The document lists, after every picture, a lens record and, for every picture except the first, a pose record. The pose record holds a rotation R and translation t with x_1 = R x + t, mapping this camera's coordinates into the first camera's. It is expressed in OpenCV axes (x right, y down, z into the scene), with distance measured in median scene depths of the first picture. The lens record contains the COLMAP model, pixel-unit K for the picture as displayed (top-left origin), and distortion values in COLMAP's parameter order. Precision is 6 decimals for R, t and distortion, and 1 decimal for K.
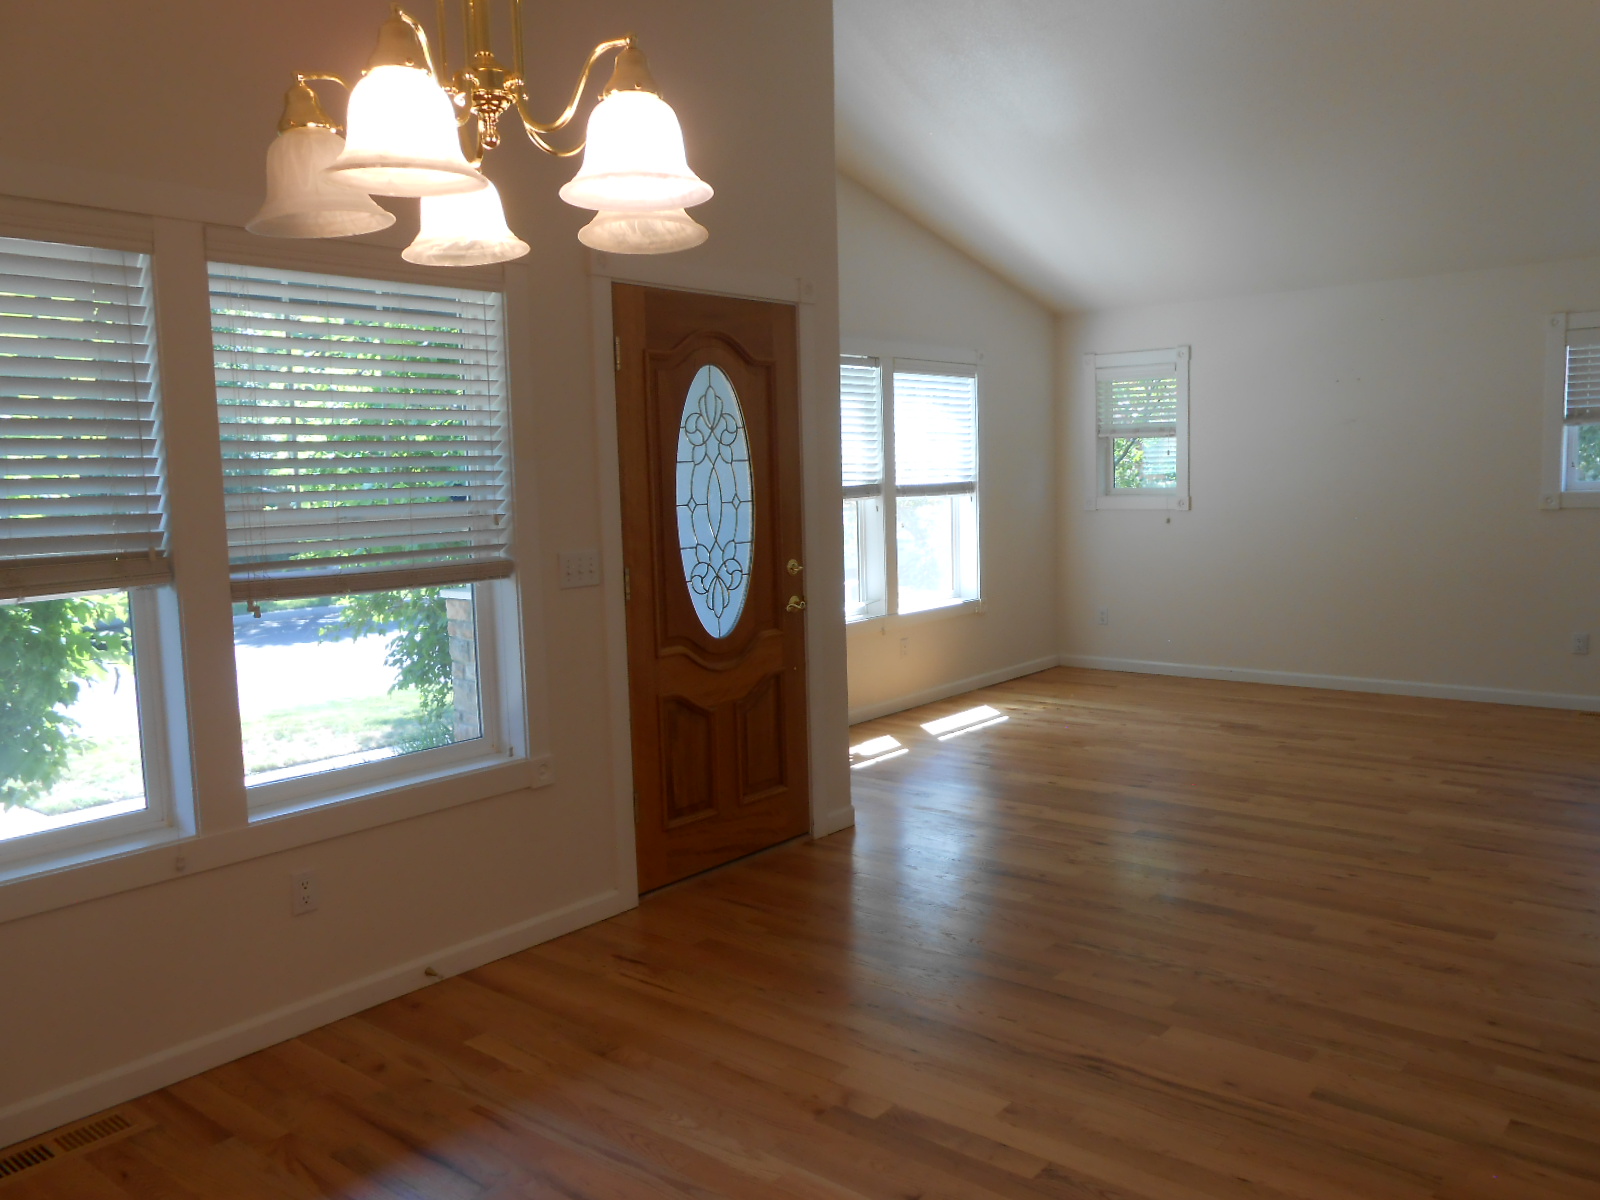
lens RADIAL K [[1256.5, 0, 800.0], [0, 1256.5, 600.0], [0, 0, 1]] dist [-0.001804, 0.007017]
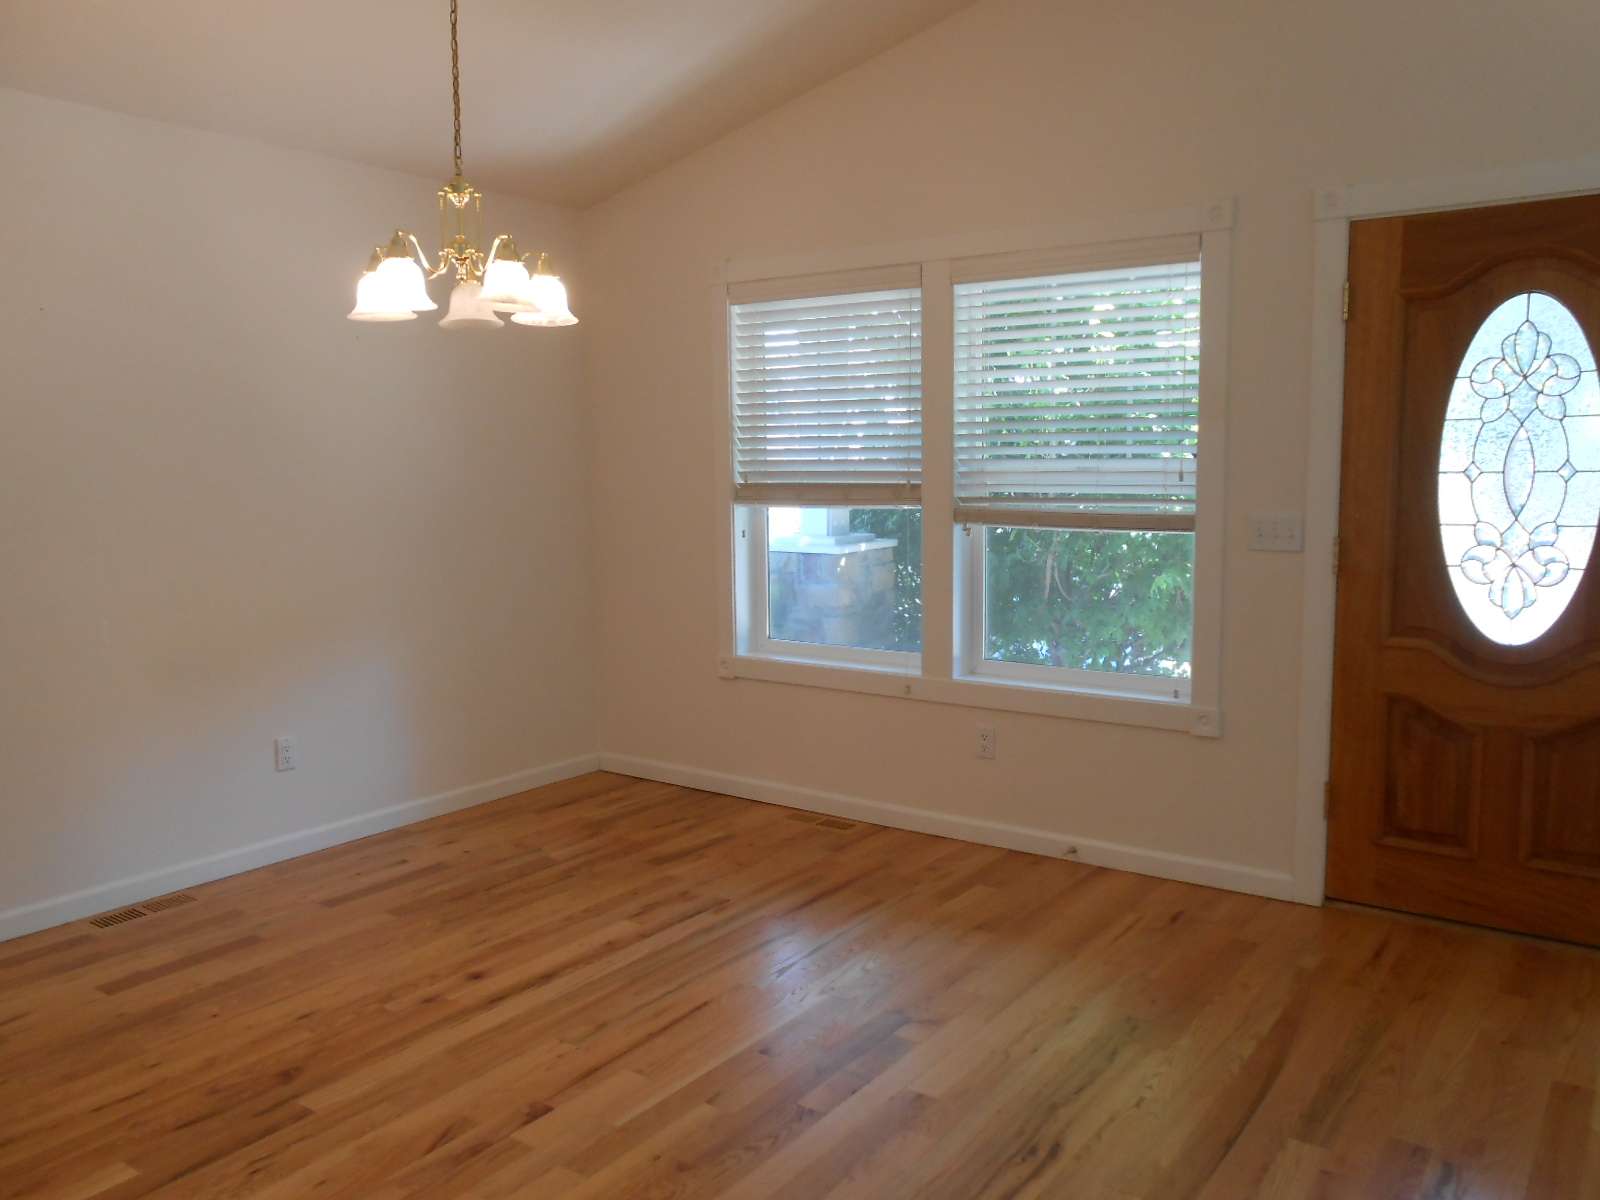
lens RADIAL K [[1233.0, 0, 802.3], [0, 1233.0, 577.7], [0, 0, 1]] dist [-0.002003, 0.000507]
pose [[0.087809, 0.121773, -0.988666, 0.774385], [-0.095613, 0.988948, 0.113316, -0.065794], [0.991538, 0.084579, 0.098482, 0.576456]]
